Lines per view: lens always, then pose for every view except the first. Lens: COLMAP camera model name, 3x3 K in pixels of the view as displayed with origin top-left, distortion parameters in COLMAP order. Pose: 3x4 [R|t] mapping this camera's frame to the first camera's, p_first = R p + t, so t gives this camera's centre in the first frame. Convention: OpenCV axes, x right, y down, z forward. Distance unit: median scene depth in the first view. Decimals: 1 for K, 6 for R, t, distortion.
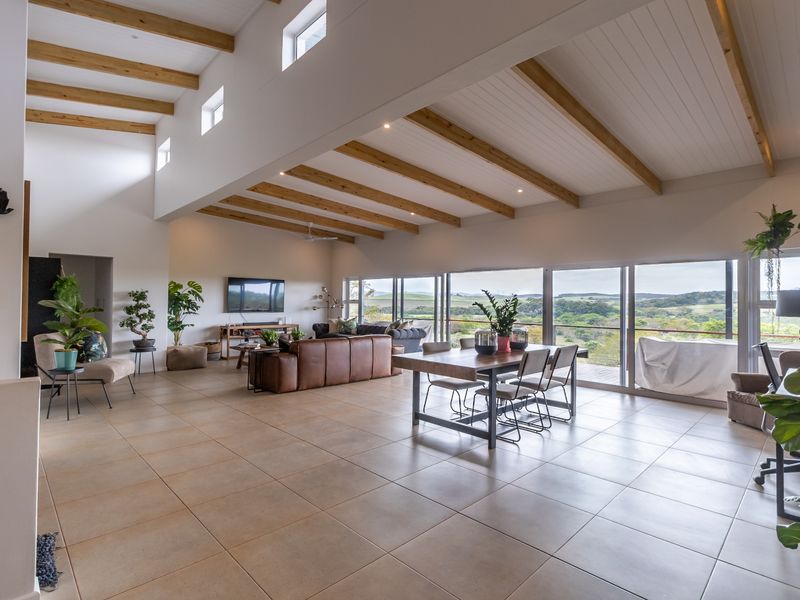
lens RADIAL K [[413.1, 0, 402.3], [0, 413.1, 305.3], [0, 0, 1]] dist [0.003549, -0.002980]
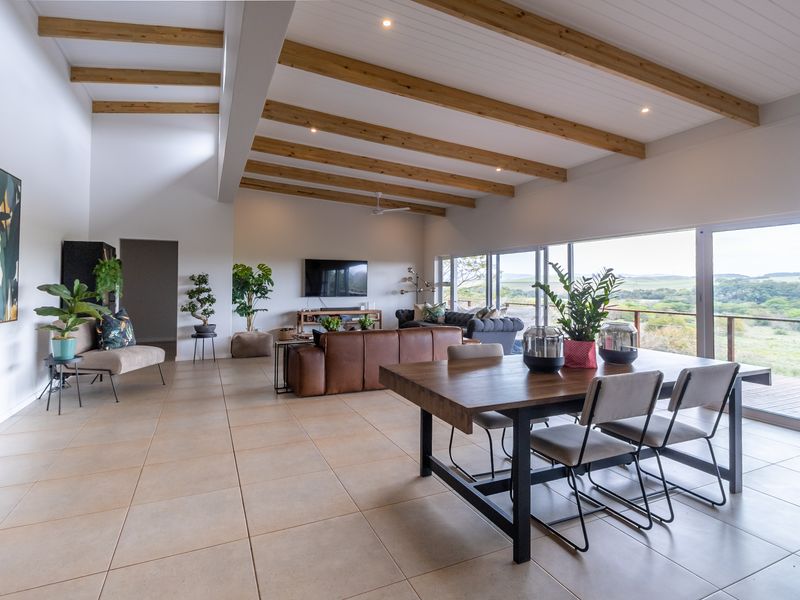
lens RADIAL K [[413.1, 0, 404.6], [0, 413.1, 281.8], [0, 0, 1]] dist [0.003549, -0.002980]
pose [[0.937444, -0.009969, -0.347993, 0.148263], [0.004110, 0.999837, -0.017571, 0.001356], [0.348111, 0.015042, 0.937333, 0.254661]]
